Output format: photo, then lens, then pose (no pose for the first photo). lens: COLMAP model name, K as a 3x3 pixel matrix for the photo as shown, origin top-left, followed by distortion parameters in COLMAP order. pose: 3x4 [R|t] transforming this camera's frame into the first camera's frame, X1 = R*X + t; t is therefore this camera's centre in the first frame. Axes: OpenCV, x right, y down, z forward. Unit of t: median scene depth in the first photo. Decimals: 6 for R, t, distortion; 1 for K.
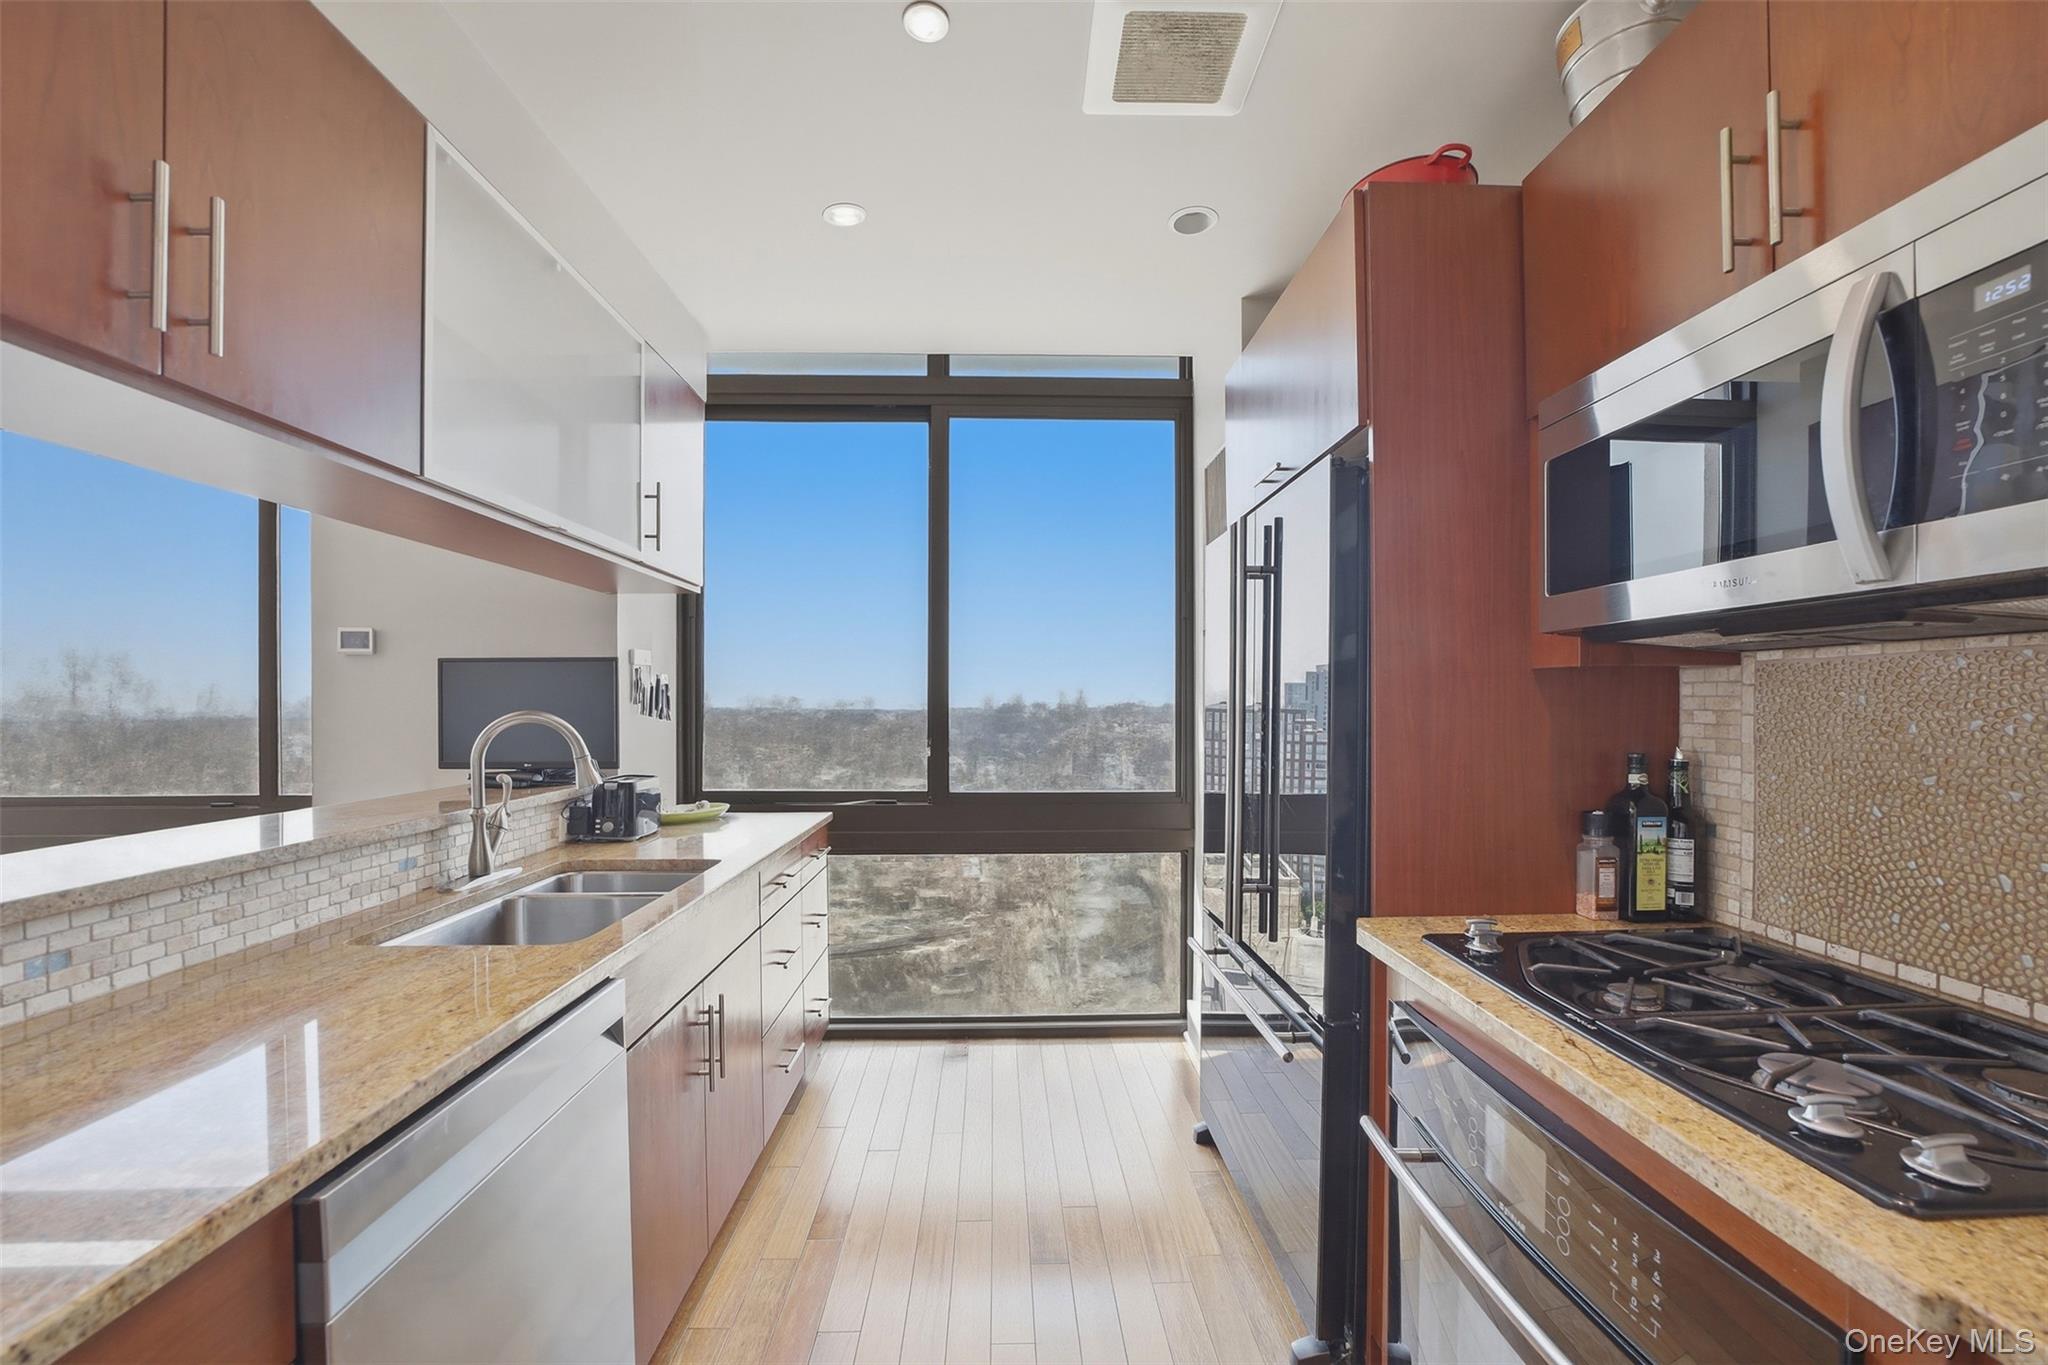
lens RADIAL K [[803.1, 0, 1025.5], [0, 803.1, 700.9], [0, 0, 1]] dist [-0.017550, 0.001517]
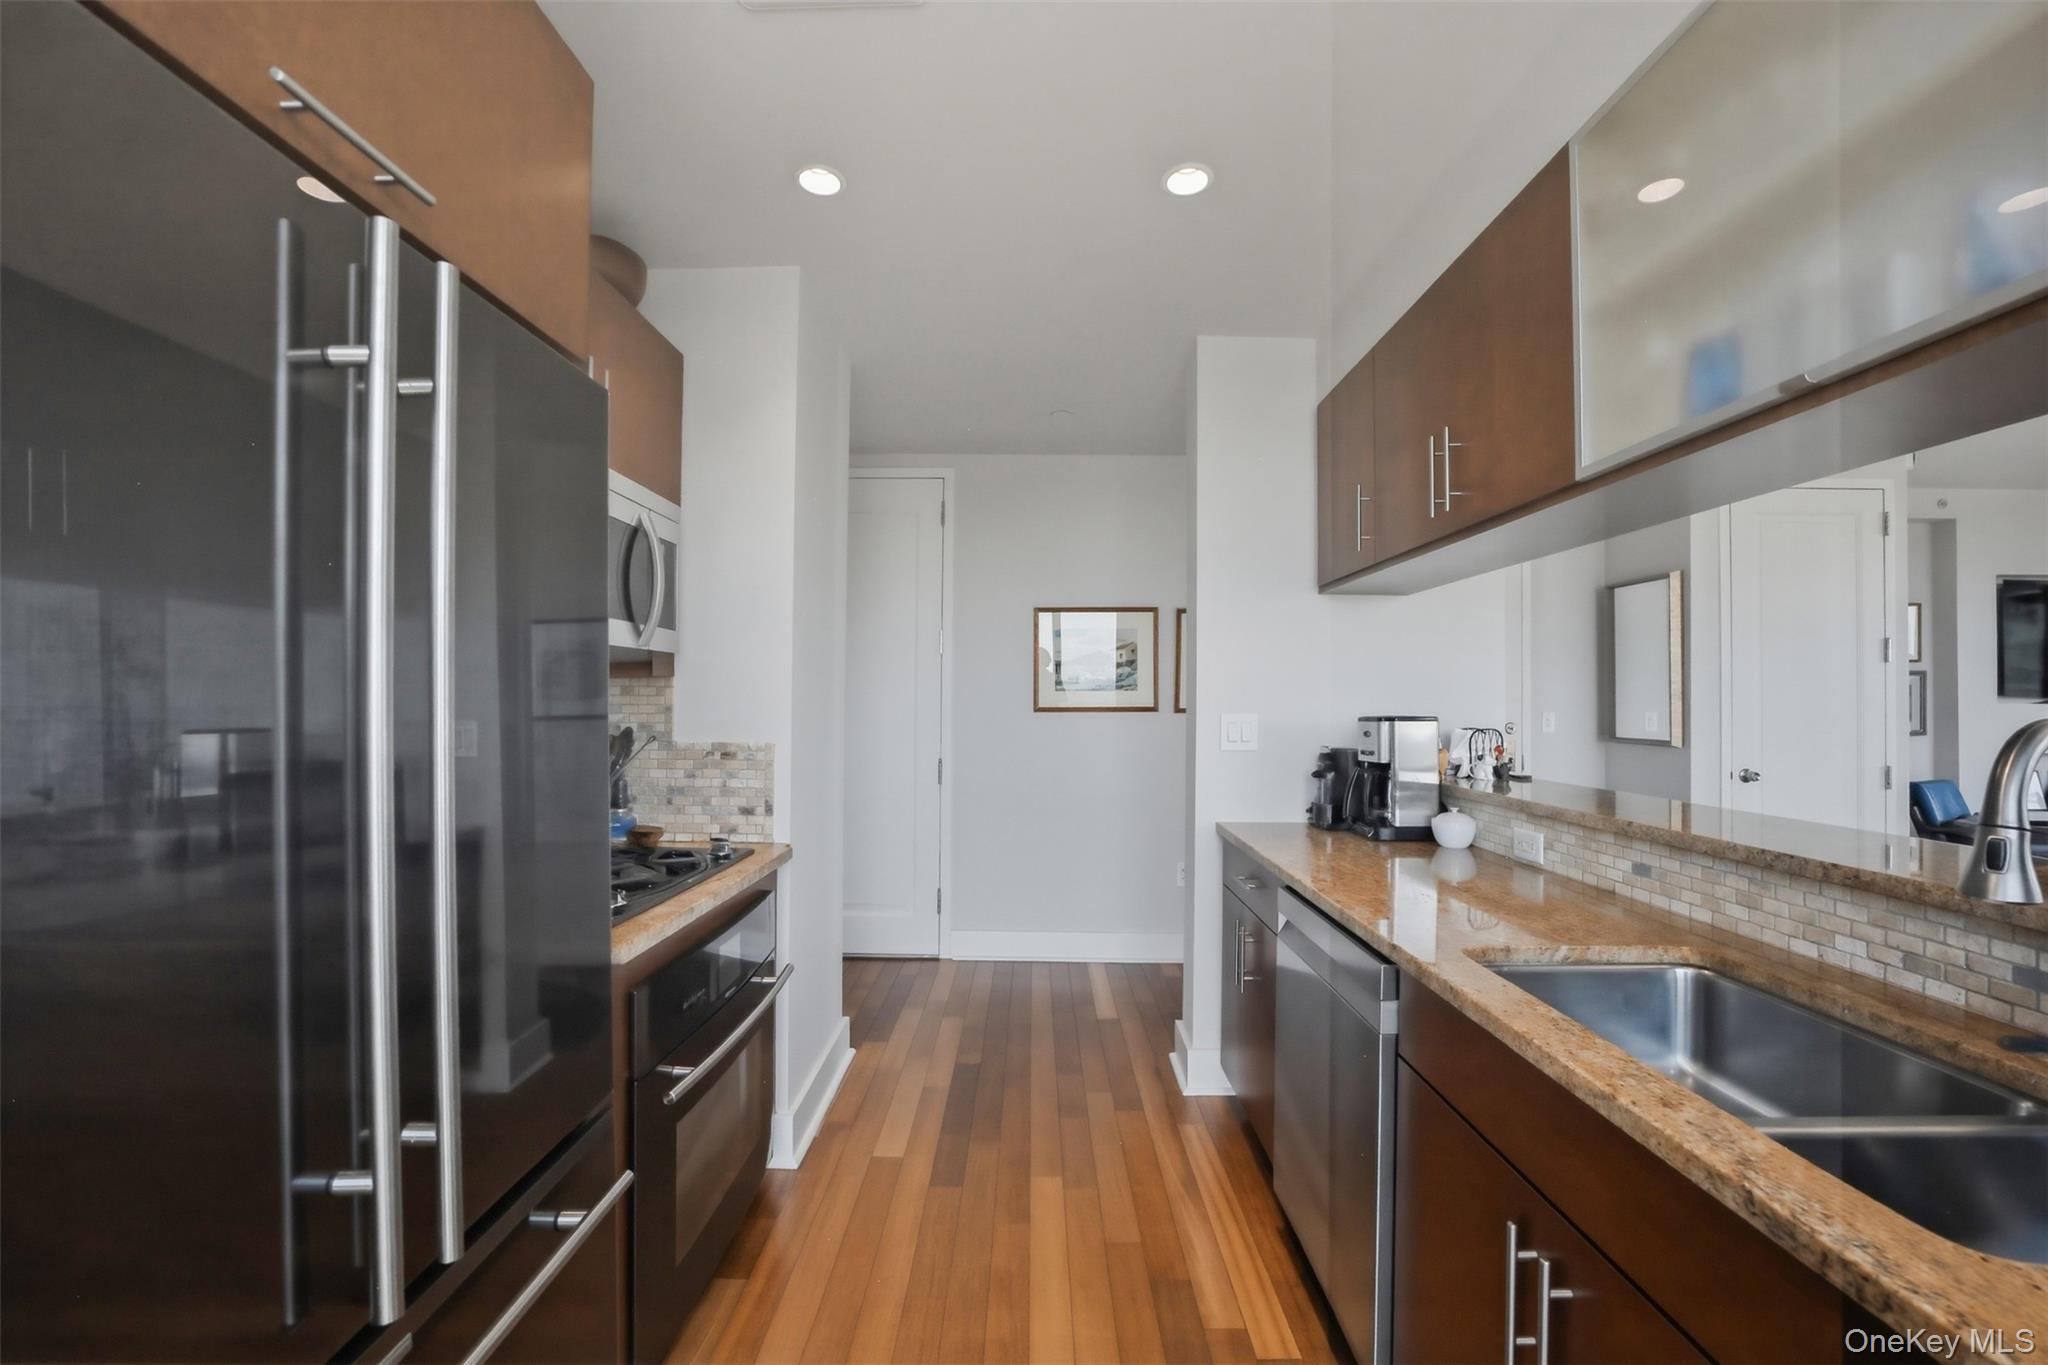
lens RADIAL K [[803.1, 0, 1022.0], [0, 803.1, 693.9], [0, 0, 1]] dist [-0.017550, 0.001517]
pose [[-0.999329, 0.002655, 0.036529, -0.073696], [0.002315, 0.999954, -0.009356, 0.002351], [-0.036552, -0.009265, -0.999289, 1.938914]]
